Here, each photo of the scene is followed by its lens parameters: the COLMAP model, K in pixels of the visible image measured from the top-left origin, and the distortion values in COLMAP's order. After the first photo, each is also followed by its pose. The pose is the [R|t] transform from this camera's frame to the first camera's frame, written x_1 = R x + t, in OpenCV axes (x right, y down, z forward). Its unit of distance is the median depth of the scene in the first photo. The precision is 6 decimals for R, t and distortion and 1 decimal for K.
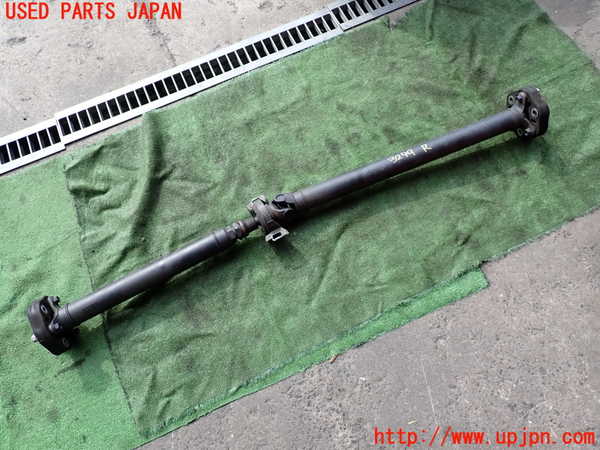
lens RADIAL K [[439.2, 0, 300.0], [0, 439.2, 225.0], [0, 0, 1]] dist [0.000891, 0.001249]
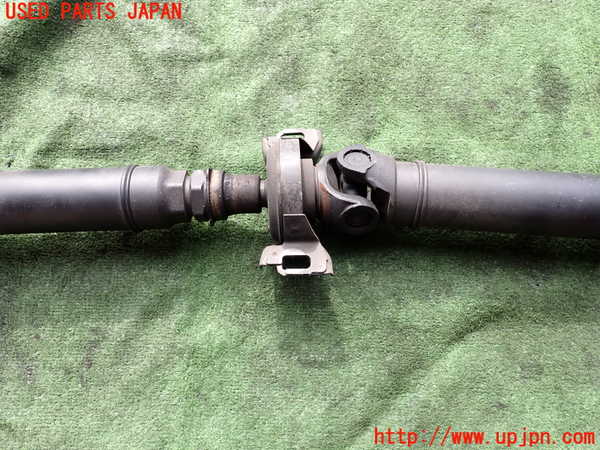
lens RADIAL K [[439.2, 0, 300.0], [0, 439.2, 225.0], [0, 0, 1]] dist [0.000891, 0.001249]
pose [[0.893939, 0.439504, -0.087802, -0.030946], [-0.424680, 0.893251, 0.147481, -0.045820], [0.143248, -0.094551, 0.985160, 0.630670]]
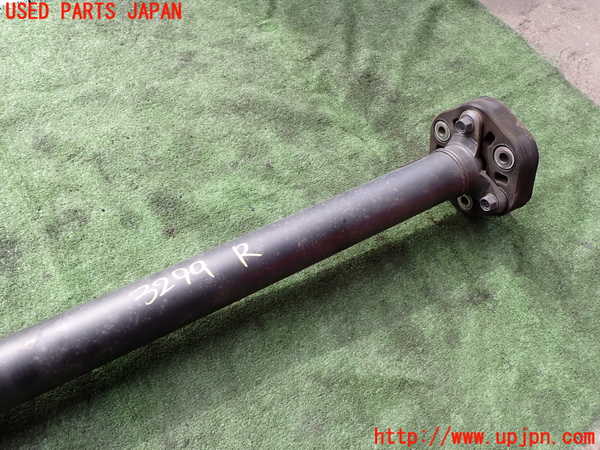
lens RADIAL K [[439.2, 0, 300.0], [0, 439.2, 225.0], [0, 0, 1]] dist [0.000891, 0.001249]
pose [[0.971996, -0.028754, 0.233230, 0.237751], [0.057020, 0.991684, -0.115376, -0.148848], [-0.227973, 0.125444, 0.965553, 0.621107]]
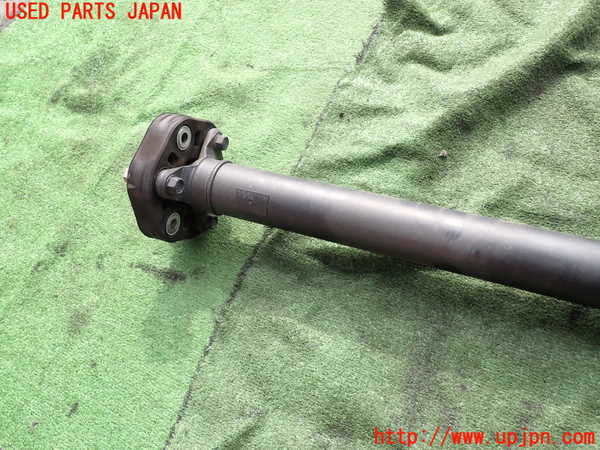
lens RADIAL K [[439.2, 0, 300.0], [0, 439.2, 225.0], [0, 0, 1]] dist [0.000891, 0.001249]
pose [[0.651425, 0.624206, -0.431292, -0.217445], [-0.614495, 0.767488, 0.182644, 0.089369], [0.445019, 0.146048, 0.883532, 0.565654]]
